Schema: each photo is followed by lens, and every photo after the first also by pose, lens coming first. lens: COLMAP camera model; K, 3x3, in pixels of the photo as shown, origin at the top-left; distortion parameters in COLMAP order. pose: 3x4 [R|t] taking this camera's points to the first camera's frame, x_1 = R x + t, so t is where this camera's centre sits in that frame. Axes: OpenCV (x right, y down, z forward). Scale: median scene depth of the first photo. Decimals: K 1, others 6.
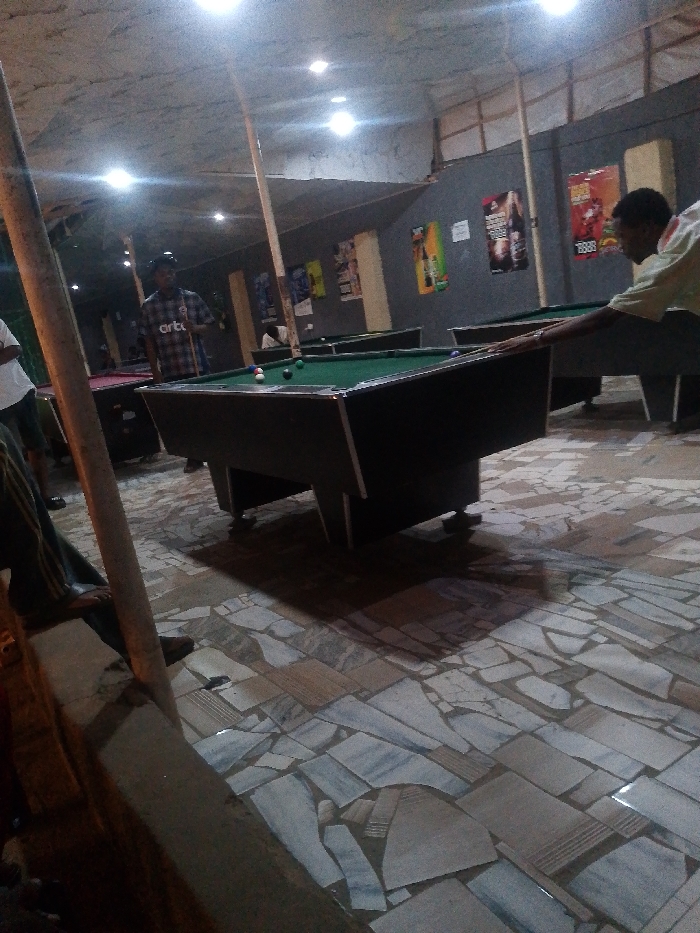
lens RADIAL K [[754.3, 0, 351.5], [0, 754.3, 463.0], [0, 0, 1]] dist [0.089513, -0.141585]
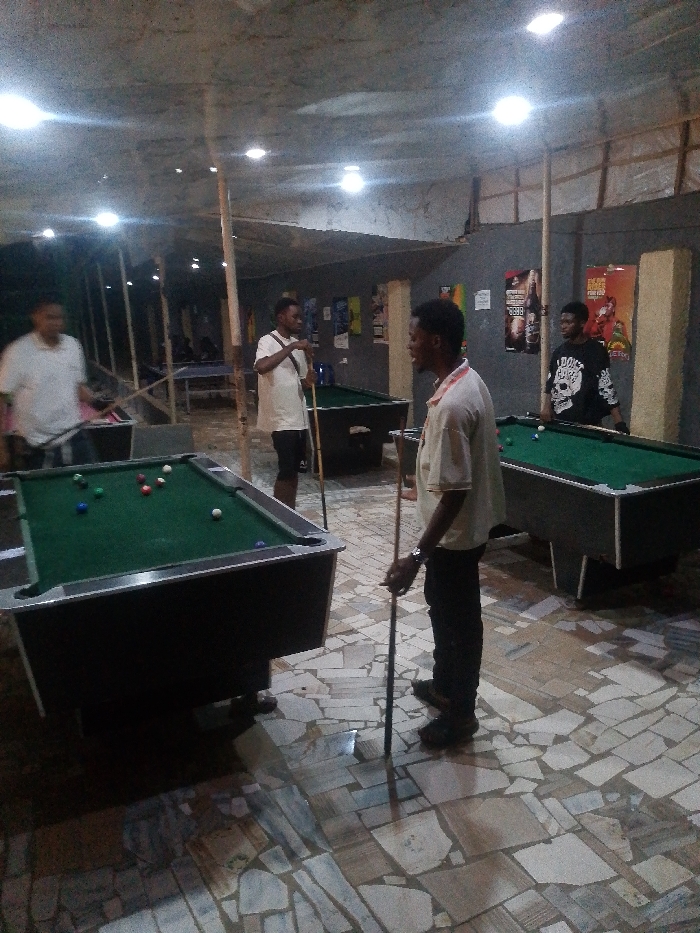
lens RADIAL K [[754.3, 0, 352.6], [0, 754.3, 460.9], [0, 0, 1]] dist [0.089513, -0.141585]
pose [[0.978983, 0.158904, -0.127832, 0.245586], [-0.157817, 0.987292, 0.018651, -0.179966], [0.129171, 0.001915, 0.991620, 0.090827]]
